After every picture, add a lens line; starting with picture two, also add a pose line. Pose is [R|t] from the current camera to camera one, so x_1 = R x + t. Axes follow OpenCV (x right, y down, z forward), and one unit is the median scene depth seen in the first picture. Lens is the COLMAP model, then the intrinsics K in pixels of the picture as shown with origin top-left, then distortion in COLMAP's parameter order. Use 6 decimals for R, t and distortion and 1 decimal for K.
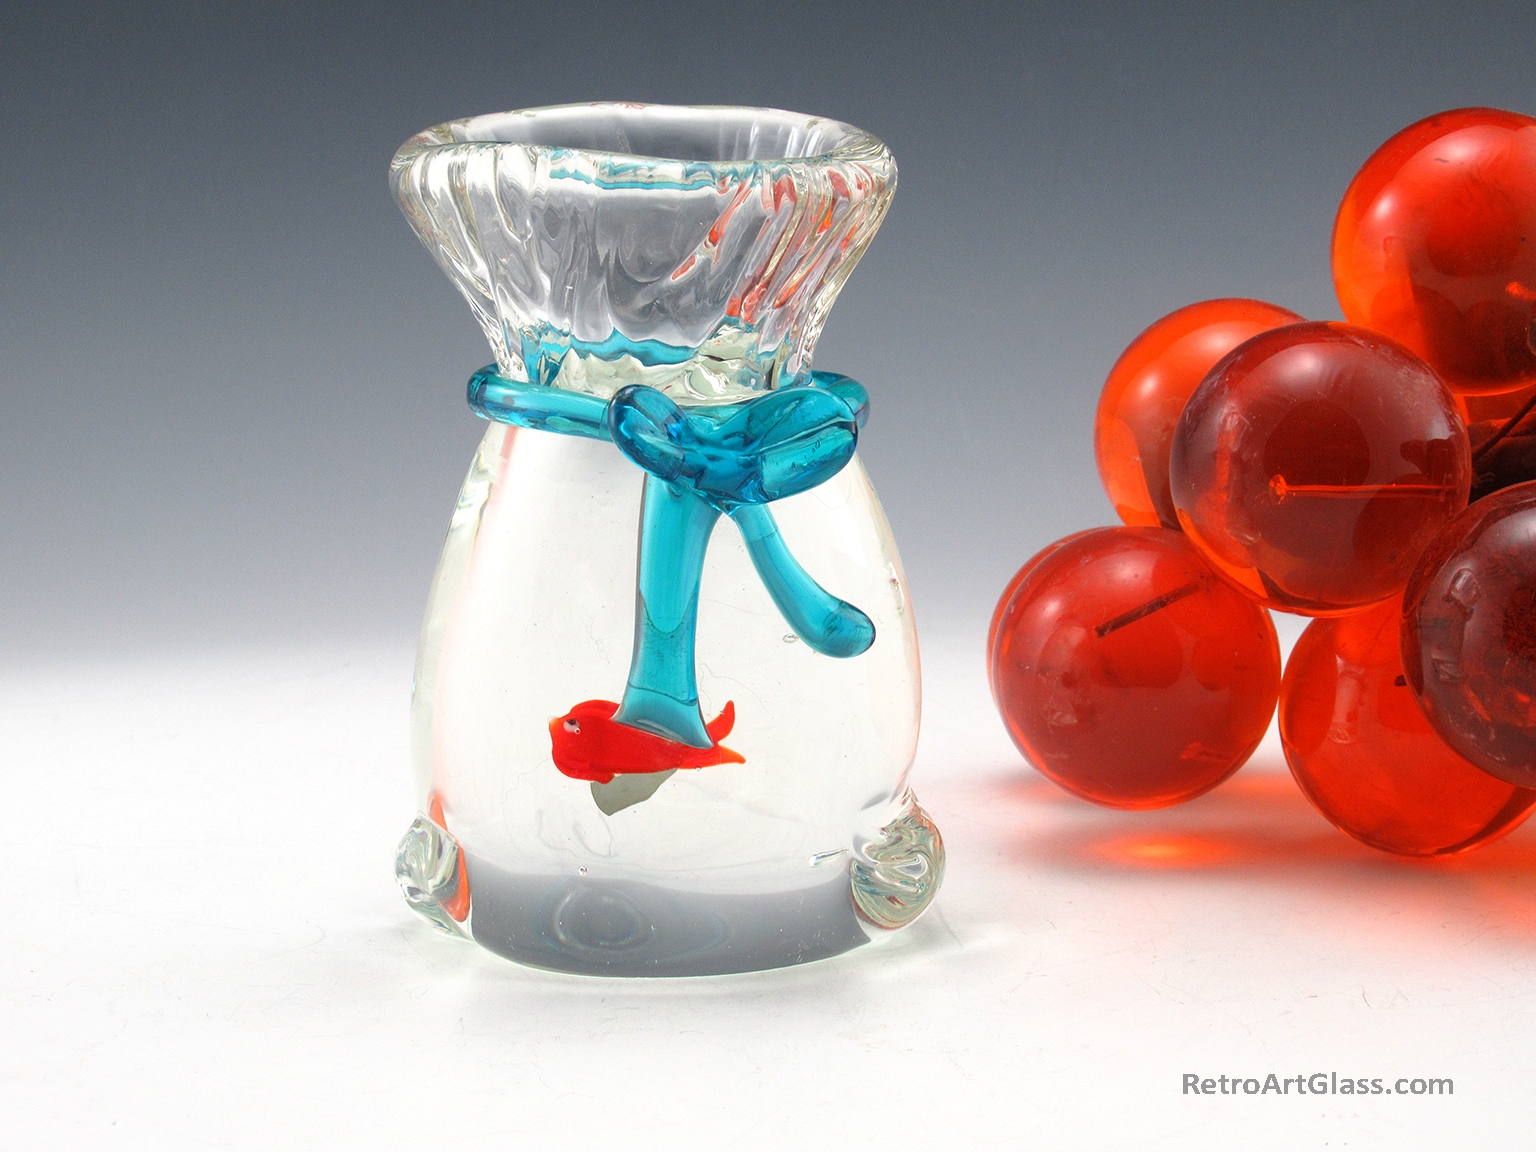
lens RADIAL K [[643.9, 0, 791.5], [0, 643.9, 584.3], [0, 0, 1]] dist [0.002529, 0.000093]
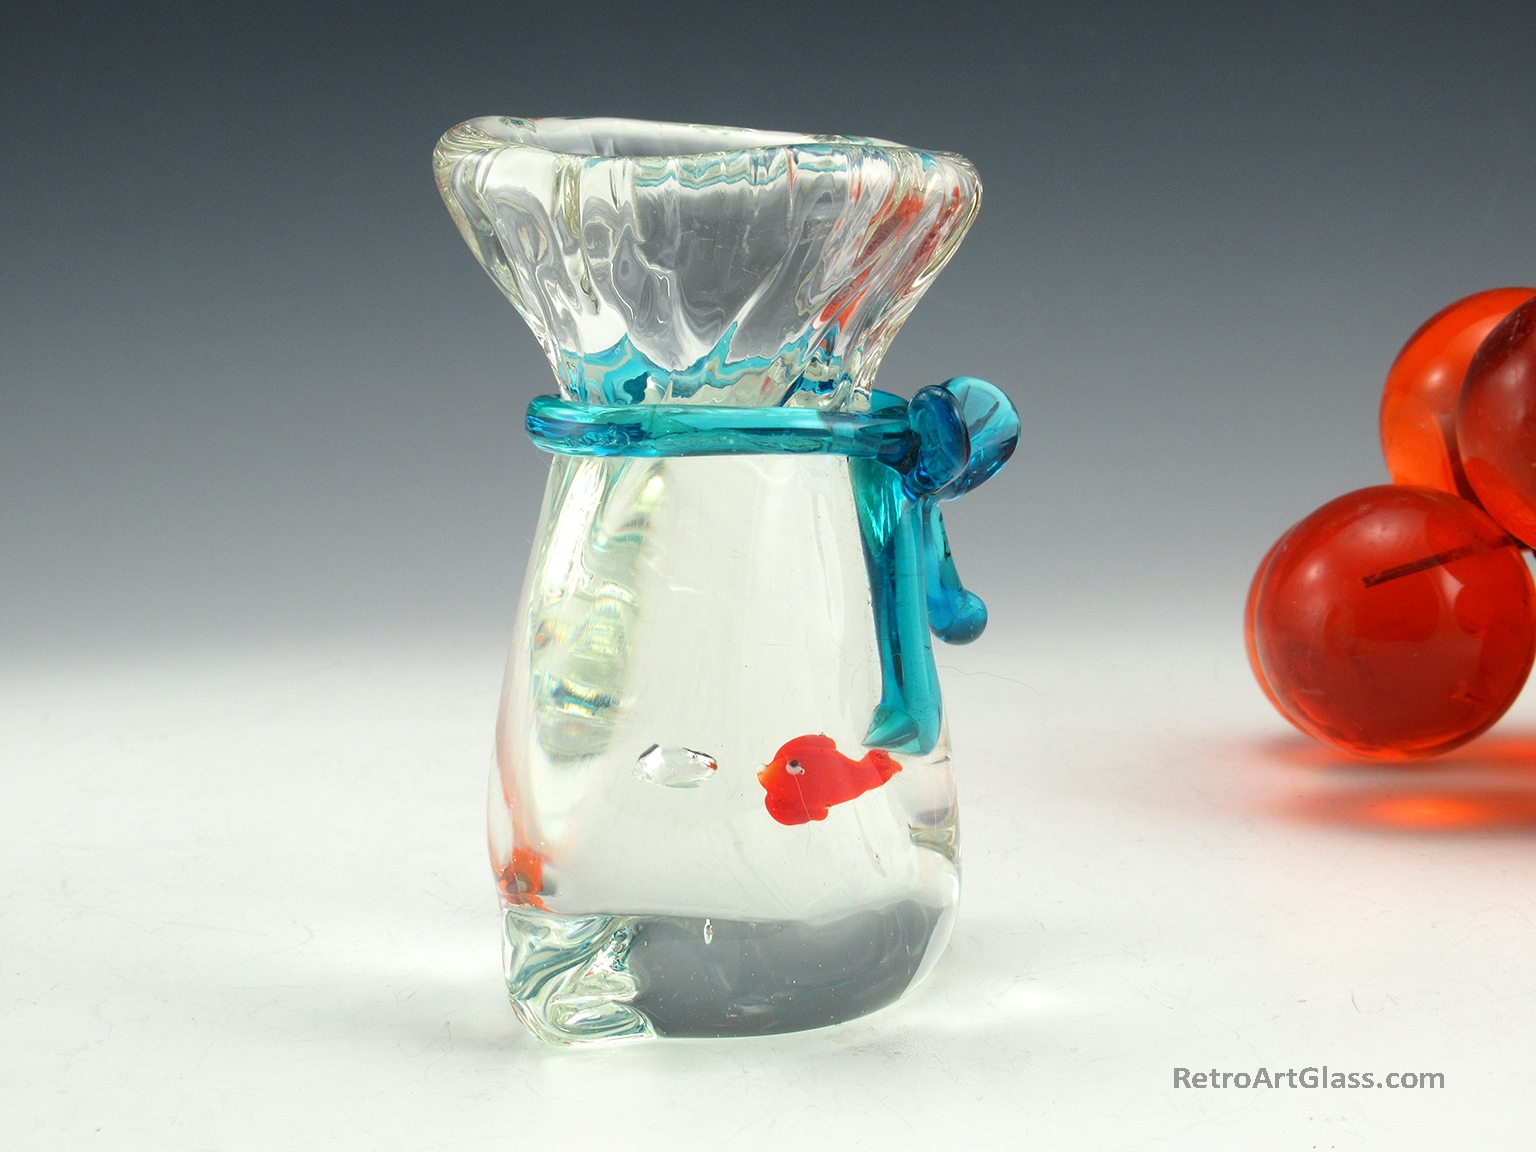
lens RADIAL K [[643.9, 0, 774.9], [0, 643.9, 572.9], [0, 0, 1]] dist [0.002529, 0.000093]
pose [[0.999994, -0.002405, -0.002289, -0.142344], [0.002369, 0.999871, -0.015915, 0.012315], [0.002327, 0.015910, 0.999871, -0.018330]]
